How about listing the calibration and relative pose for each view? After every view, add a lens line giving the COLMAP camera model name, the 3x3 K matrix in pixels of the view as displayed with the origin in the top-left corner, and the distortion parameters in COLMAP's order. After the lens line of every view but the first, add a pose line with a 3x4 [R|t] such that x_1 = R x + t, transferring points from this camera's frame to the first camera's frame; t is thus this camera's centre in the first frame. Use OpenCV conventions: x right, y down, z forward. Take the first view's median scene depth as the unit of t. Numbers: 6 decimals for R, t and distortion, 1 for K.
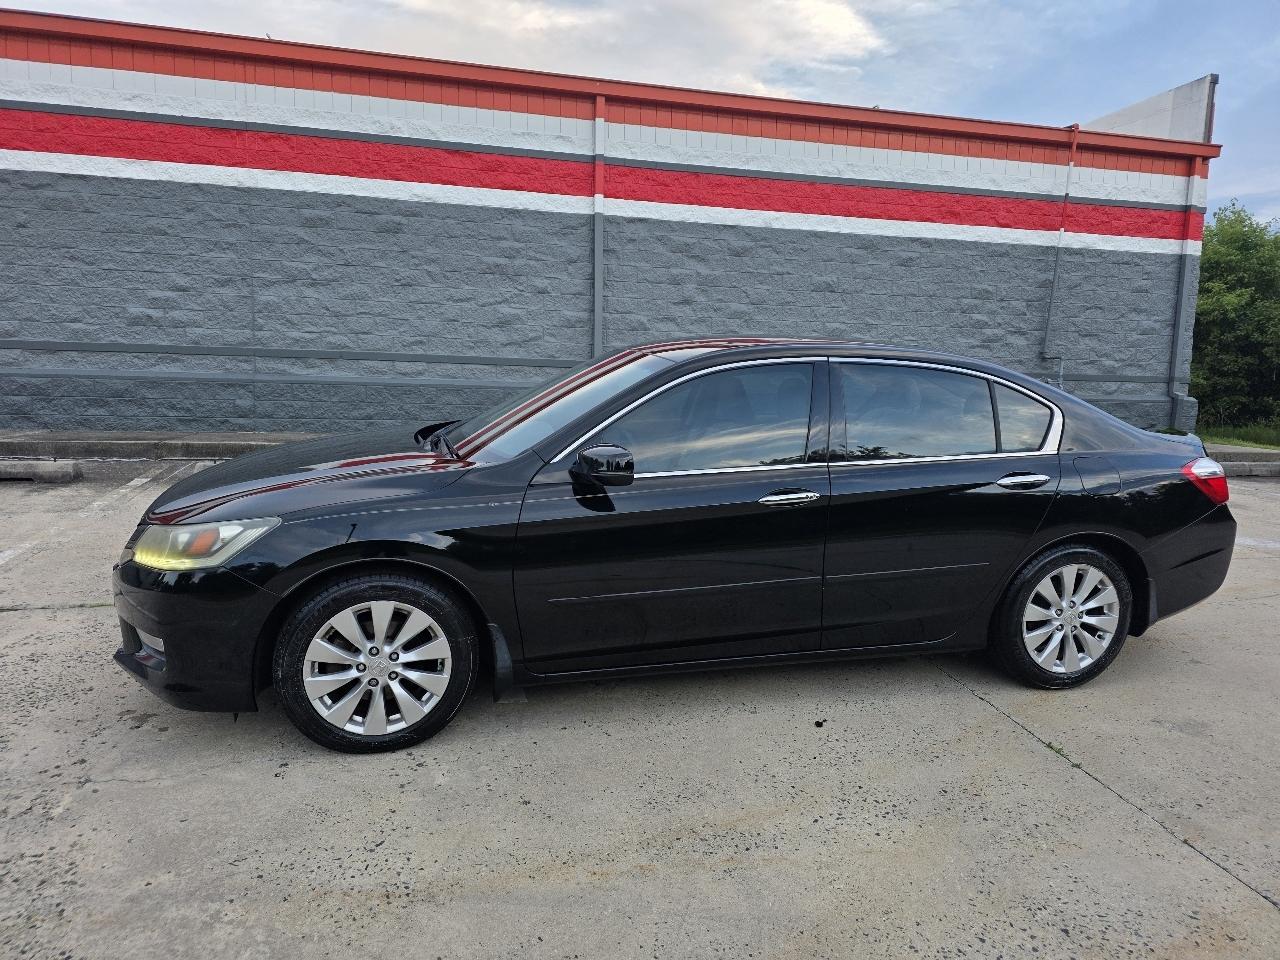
lens RADIAL K [[855.2, 0, 637.7], [0, 855.2, 487.3], [0, 0, 1]] dist [0.049967, -0.043948]
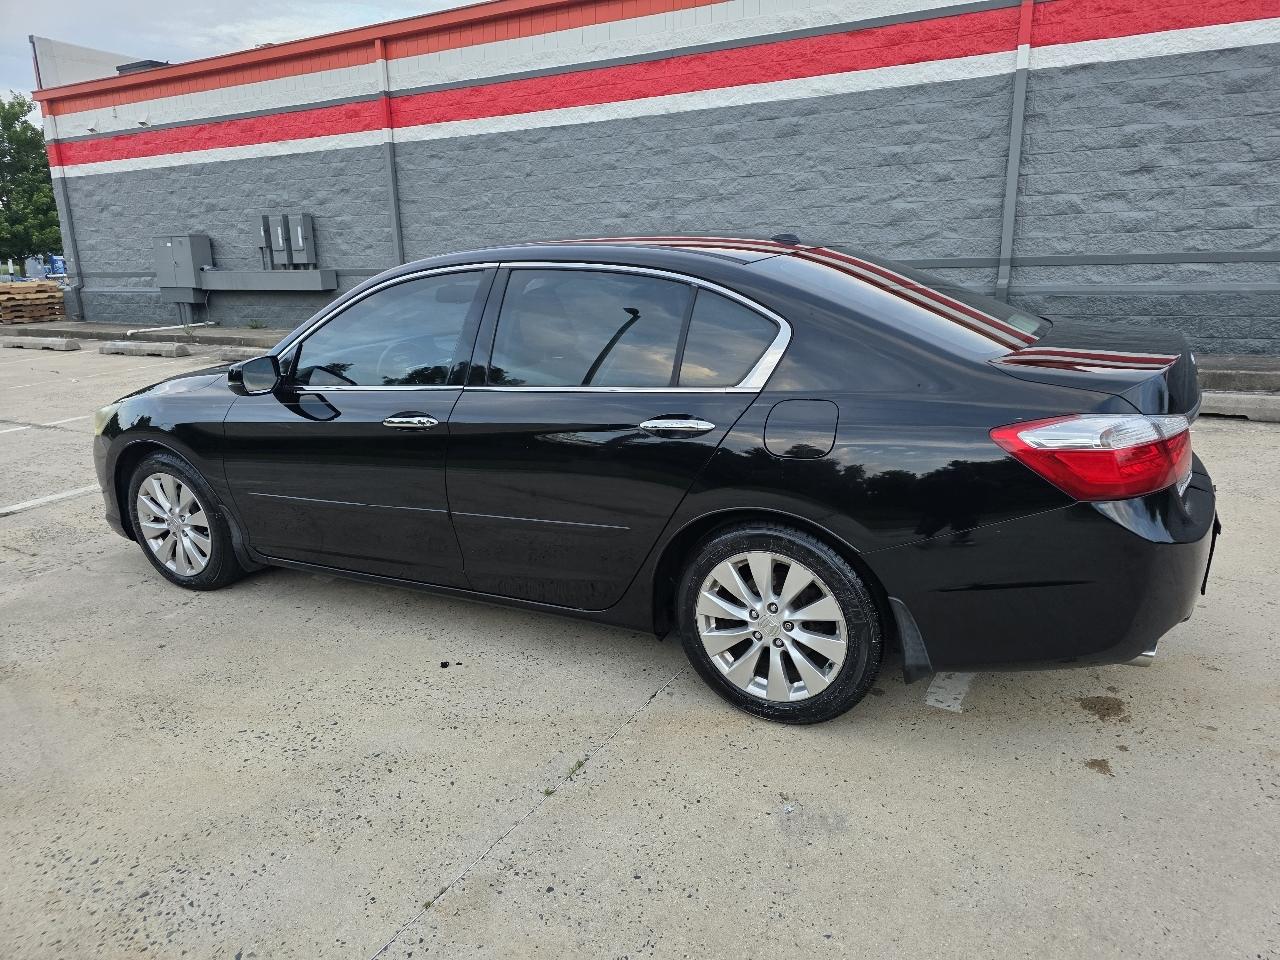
lens RADIAL K [[863.6, 0, 655.6], [0, 863.6, 486.7], [0, 0, 1]] dist [0.052223, -0.042537]
pose [[0.731980, 0.125337, -0.669699, 0.313514], [-0.055695, 0.990652, 0.124530, -0.015262], [0.679046, -0.053854, 0.732118, 0.150149]]
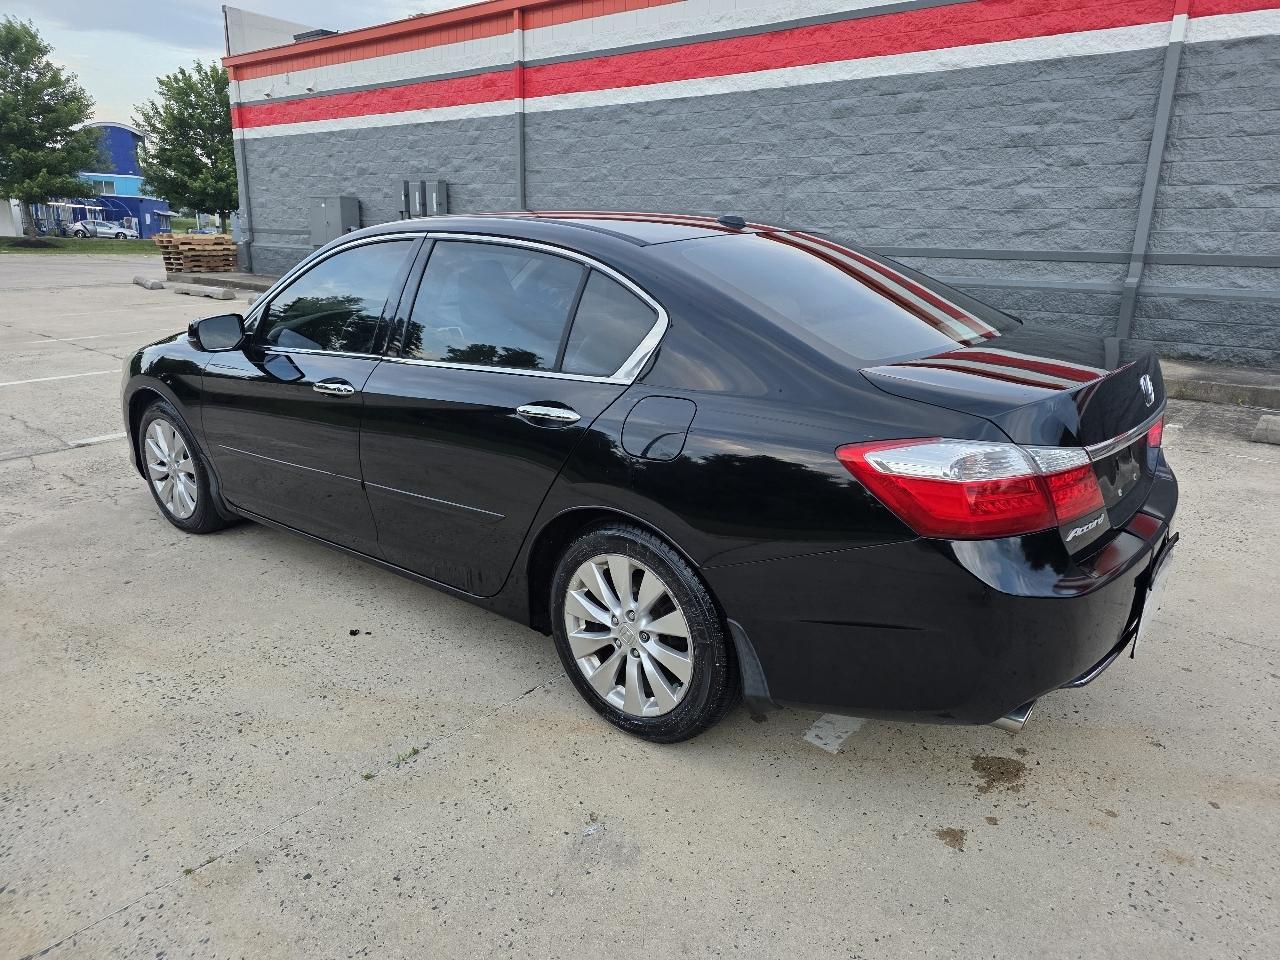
lens RADIAL K [[863.6, 0, 655.6], [0, 863.6, 486.7], [0, 0, 1]] dist [0.052223, -0.042537]
pose [[0.595113, 0.203891, -0.777348, 0.353798], [-0.121163, 0.978988, 0.164021, -0.024644], [0.794456, -0.003425, 0.607312, 0.216689]]
